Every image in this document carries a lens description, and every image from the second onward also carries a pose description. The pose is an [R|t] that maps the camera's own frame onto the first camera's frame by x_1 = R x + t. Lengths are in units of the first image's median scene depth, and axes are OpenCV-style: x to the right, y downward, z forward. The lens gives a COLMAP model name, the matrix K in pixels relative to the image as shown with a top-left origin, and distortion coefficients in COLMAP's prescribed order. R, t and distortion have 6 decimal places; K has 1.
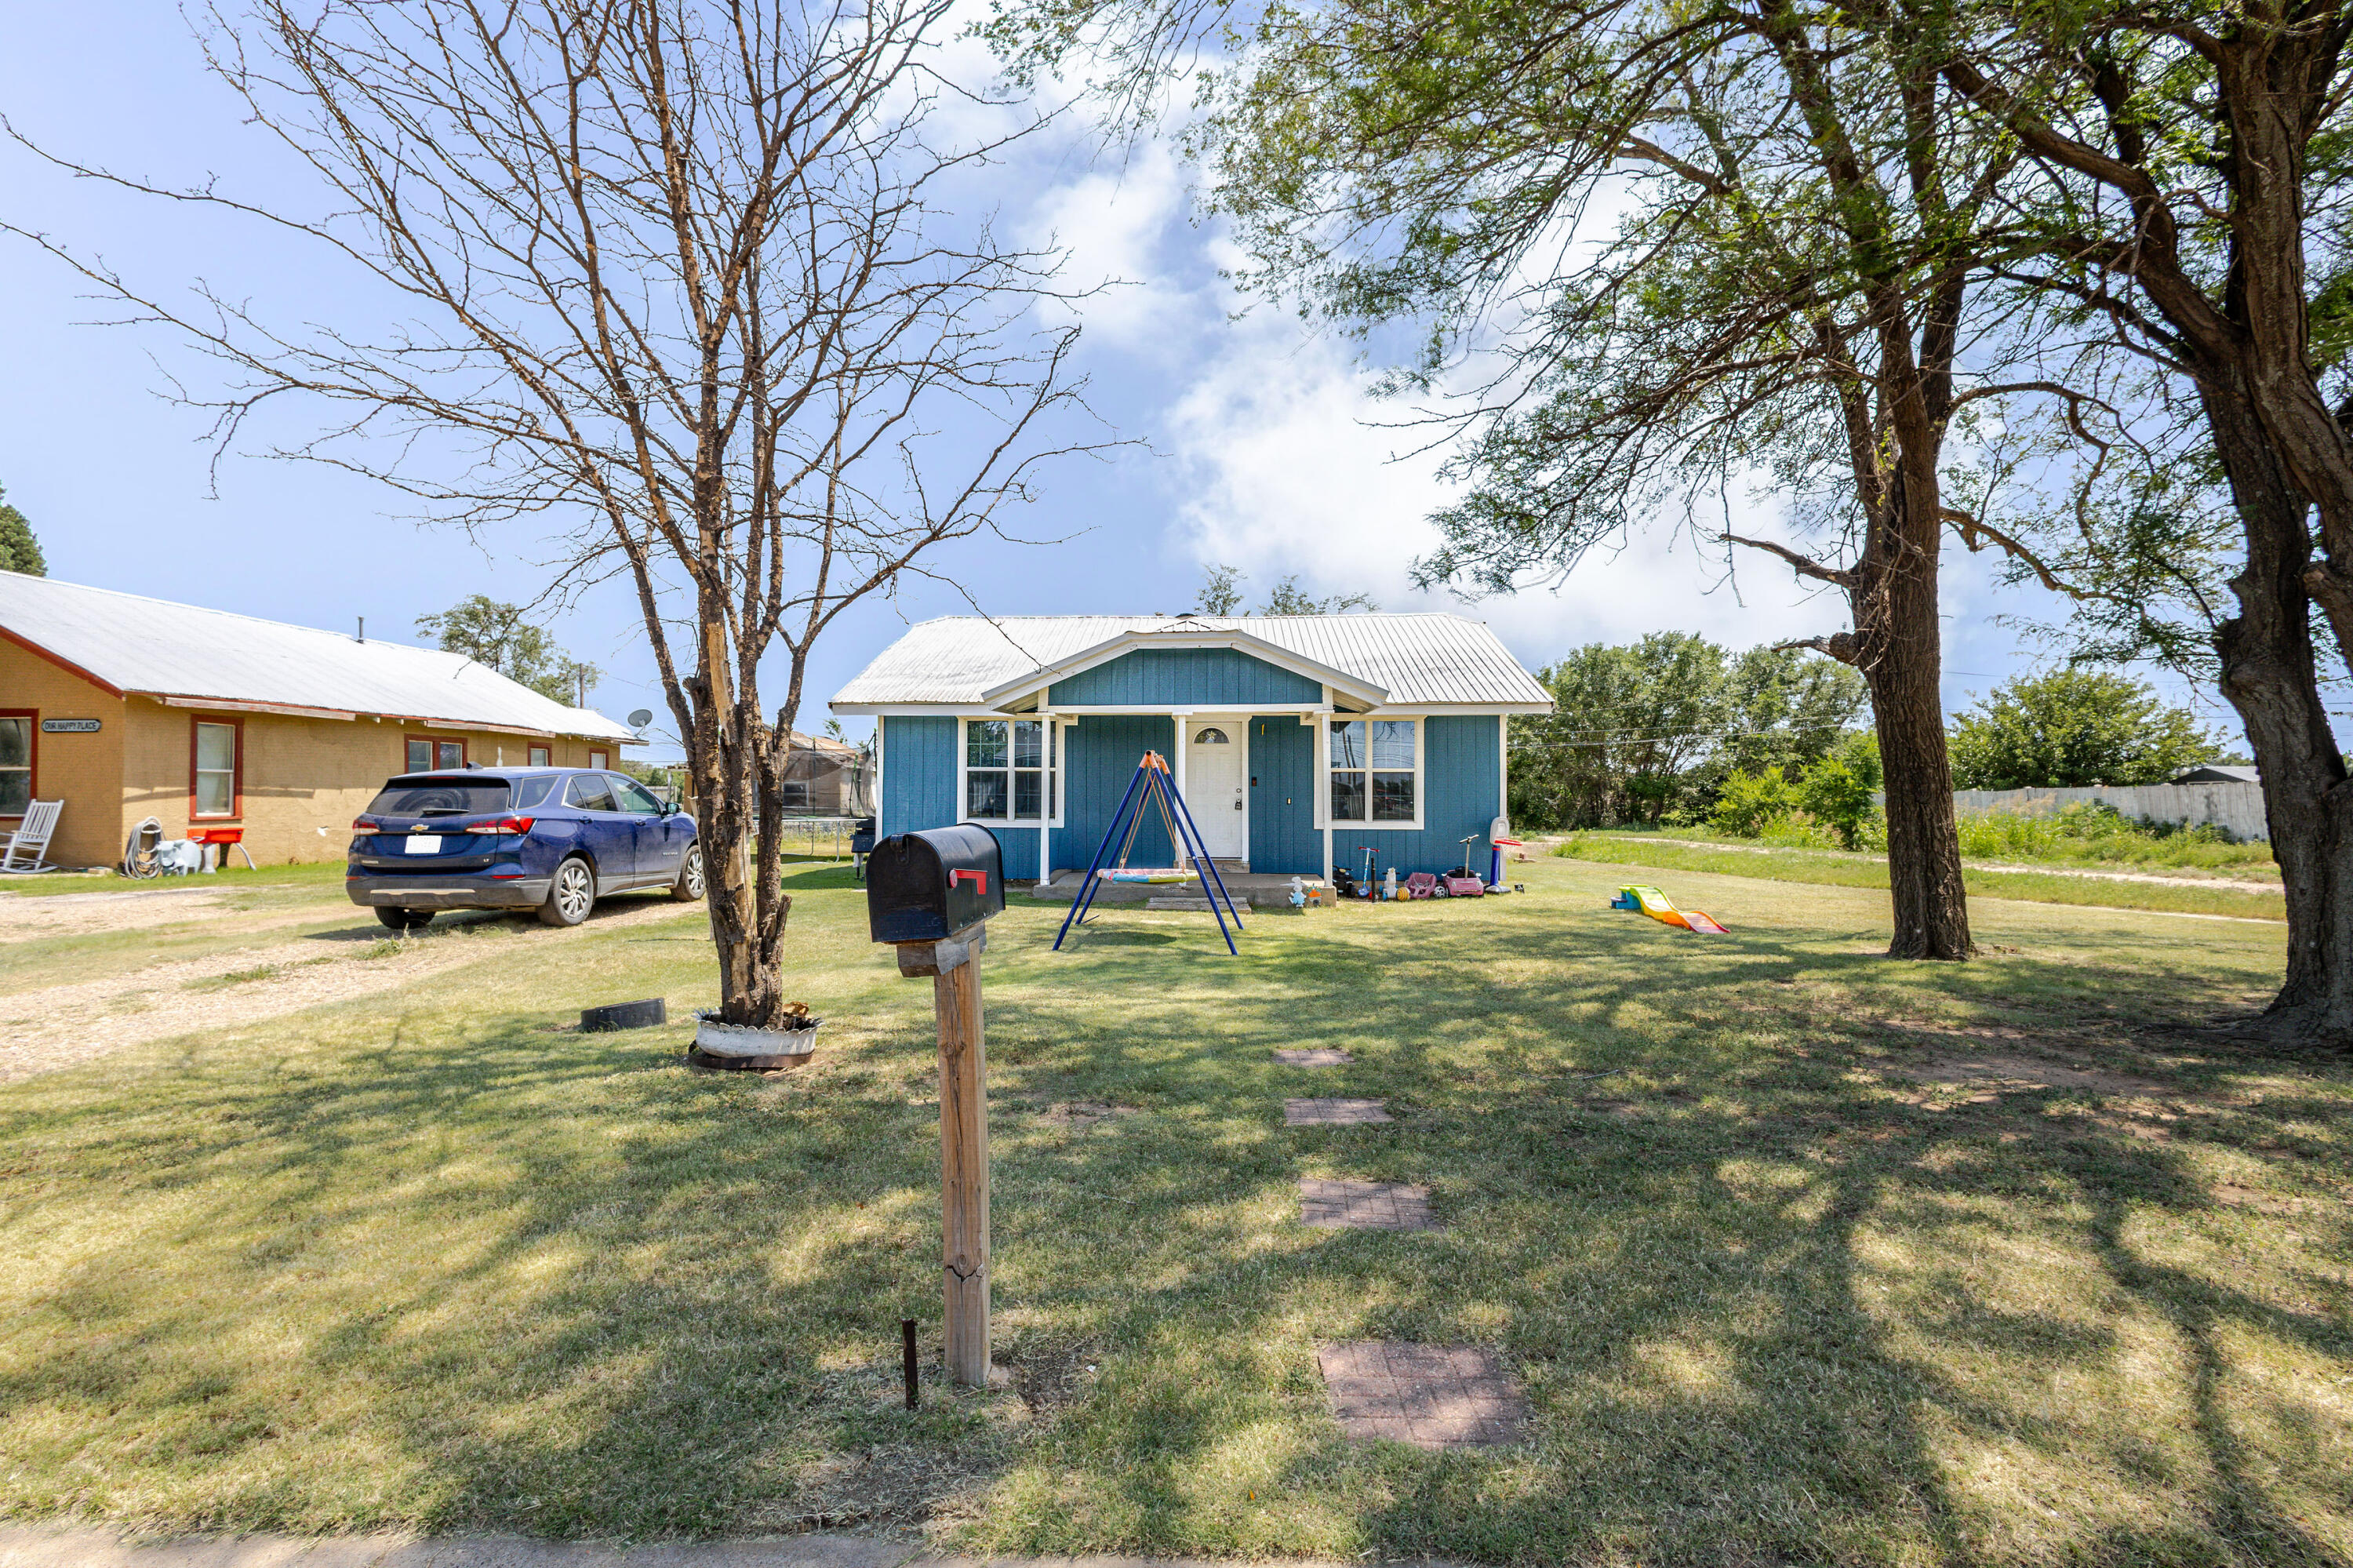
lens RADIAL K [[1087.5, 0, 1176.5], [0, 1087.5, 784.0], [0, 0, 1]] dist [0.006686, -0.000622]
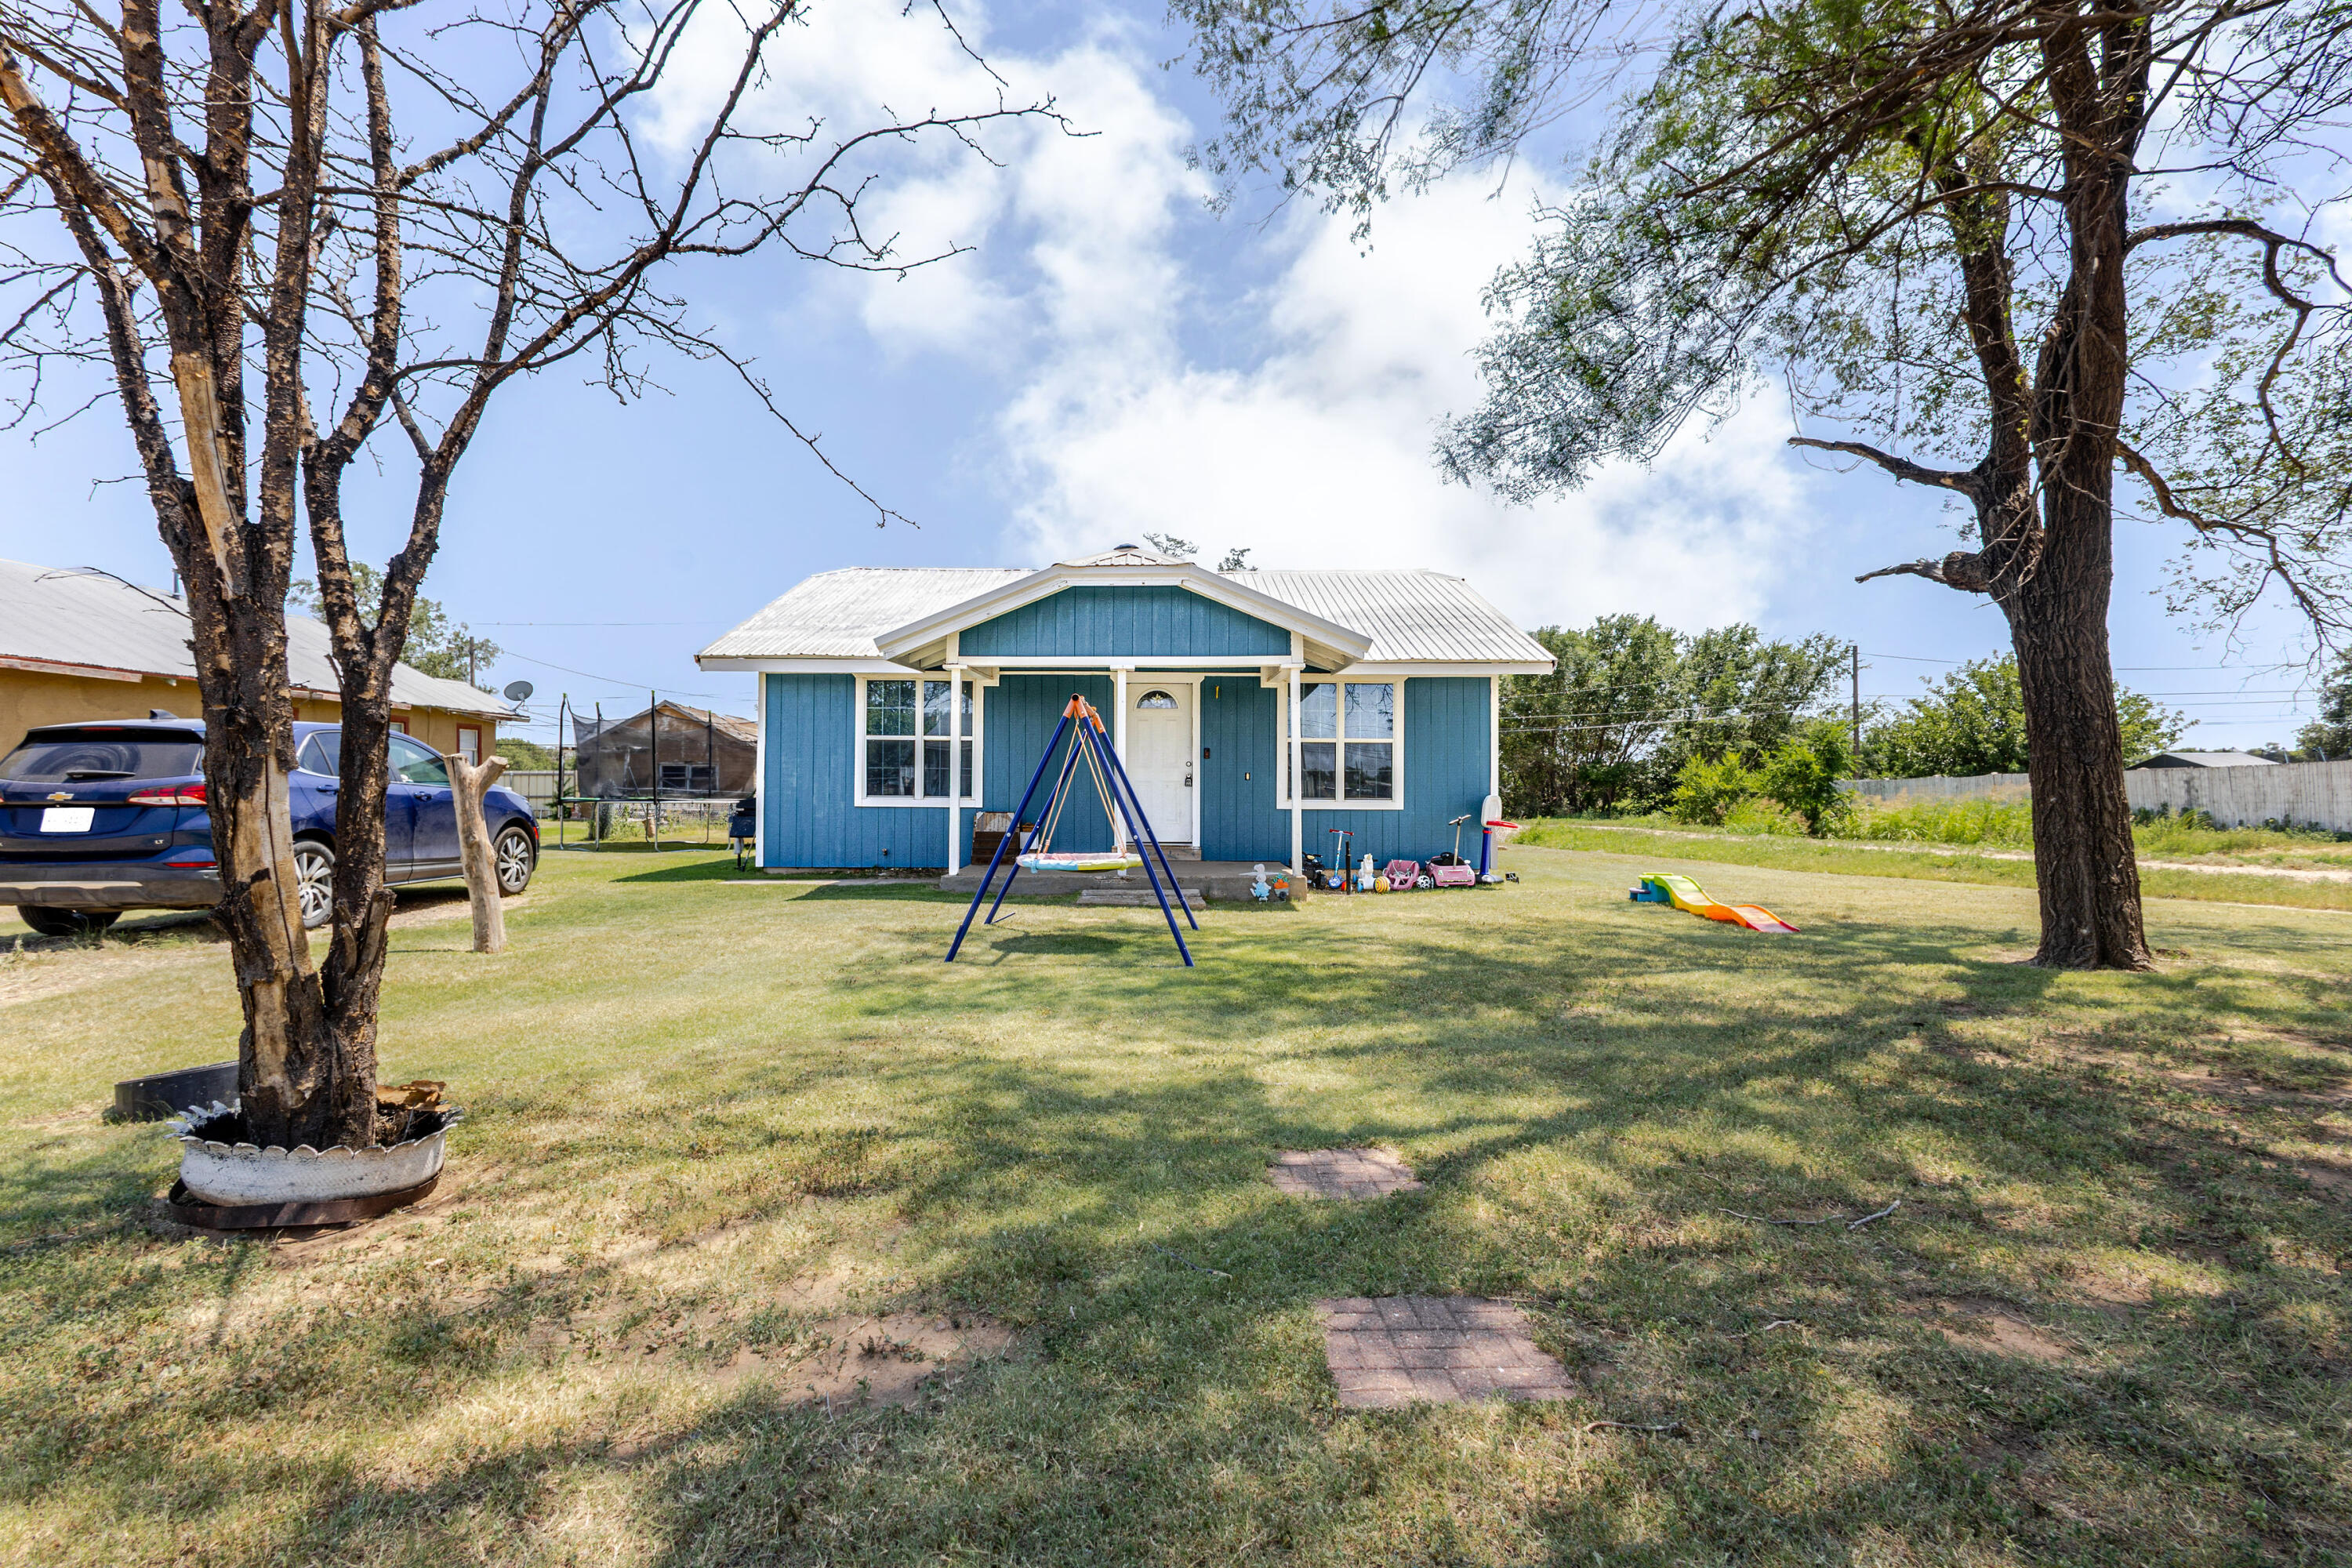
lens RADIAL K [[1087.0, 0, 1176.0], [0, 1087.0, 784.0], [0, 0, 1]] dist [0.006686, -0.000622]
pose [[0.998631, 0.002228, 0.052267, 0.002739], [-0.002651, 0.999964, 0.008024, 0.015820], [-0.052247, -0.008151, 0.998601, 0.159057]]
